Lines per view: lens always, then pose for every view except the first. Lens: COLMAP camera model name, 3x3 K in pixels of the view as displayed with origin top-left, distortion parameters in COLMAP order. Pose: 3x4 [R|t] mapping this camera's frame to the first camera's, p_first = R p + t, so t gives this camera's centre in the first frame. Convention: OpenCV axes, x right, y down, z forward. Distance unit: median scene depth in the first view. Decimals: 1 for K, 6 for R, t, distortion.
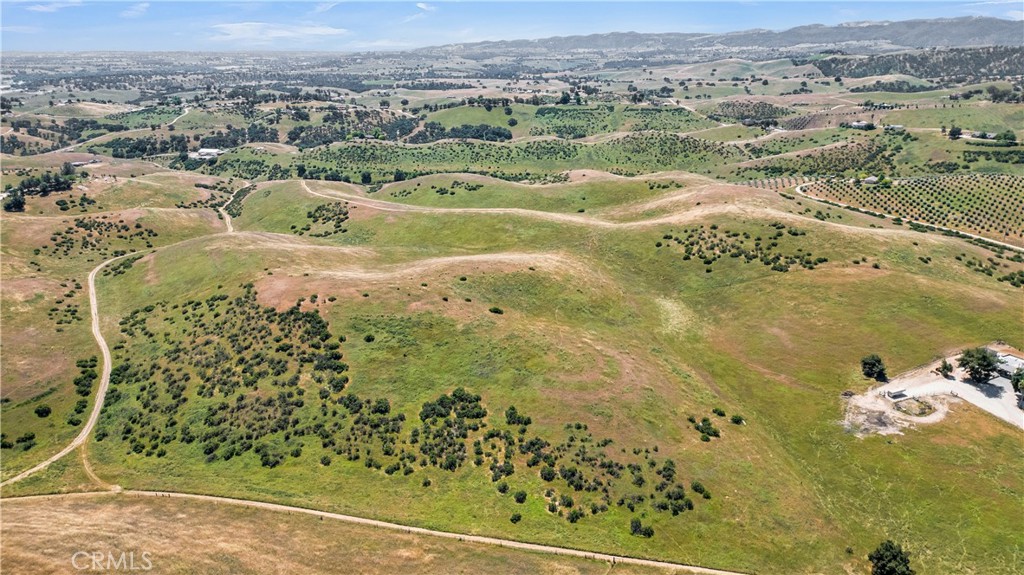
lens RADIAL K [[726.4, 0, 495.6], [0, 726.4, 289.1], [0, 0, 1]] dist [0.070066, -0.074365]
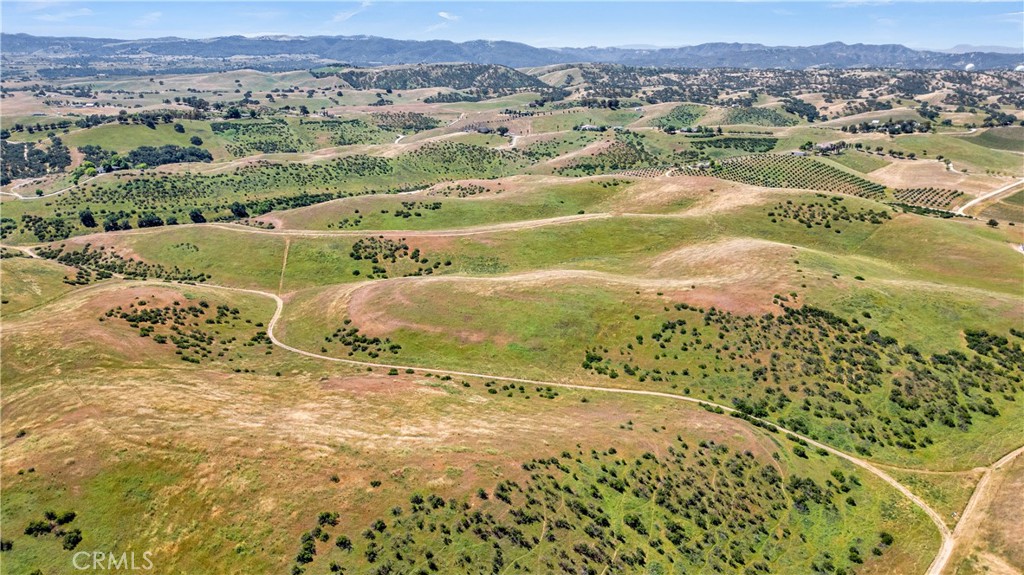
lens RADIAL K [[752.9, 0, 502.0], [0, 752.9, 288.7], [0, 0, 1]] dist [0.074140, -0.087281]
pose [[0.726596, -0.181891, 0.662551, -0.342263], [0.196953, 0.978992, 0.052773, -0.037139], [-0.658231, 0.092146, 0.747156, 0.119041]]
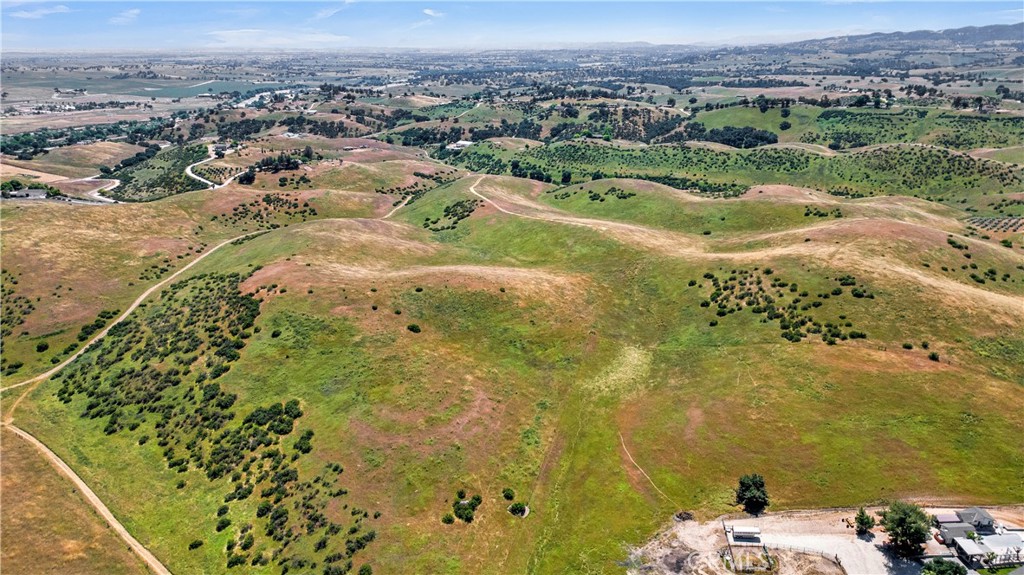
lens RADIAL K [[711.5, 0, 497.9], [0, 711.5, 297.3], [0, 0, 1]] dist [0.070653, -0.073169]
pose [[0.884799, 0.148279, -0.441751, 0.134385], [-0.138956, 0.988847, 0.053600, -0.020073], [0.444772, 0.013959, 0.895535, 0.058658]]
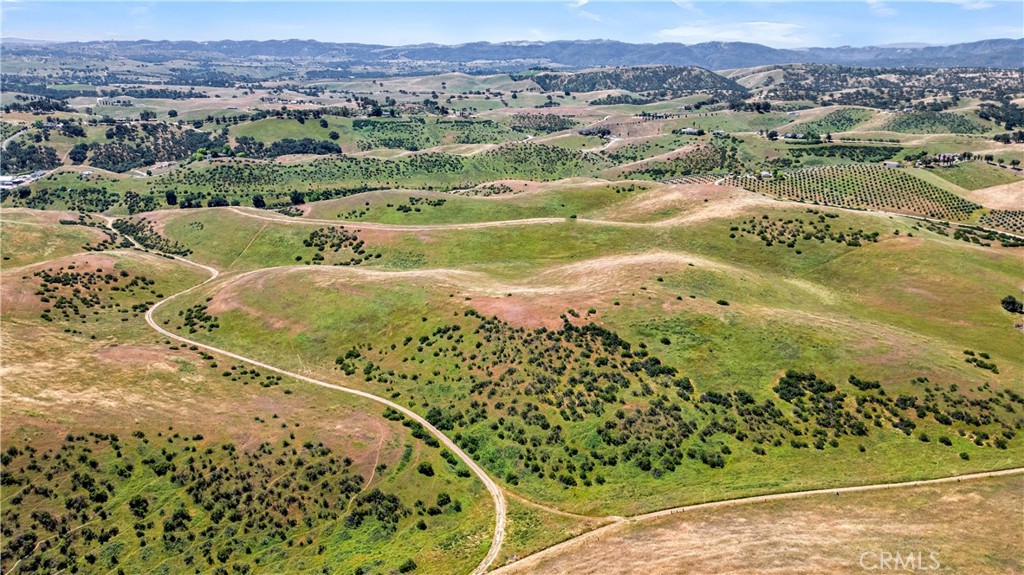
lens RADIAL K [[730.5, 0, 523.1], [0, 730.5, 303.5], [0, 0, 1]] dist [0.138482, -0.118481]
pose [[0.892566, -0.121815, 0.434151, -0.200782], [0.121819, 0.992159, 0.027936, -0.009856], [-0.434149, 0.027953, 0.900407, 0.035498]]
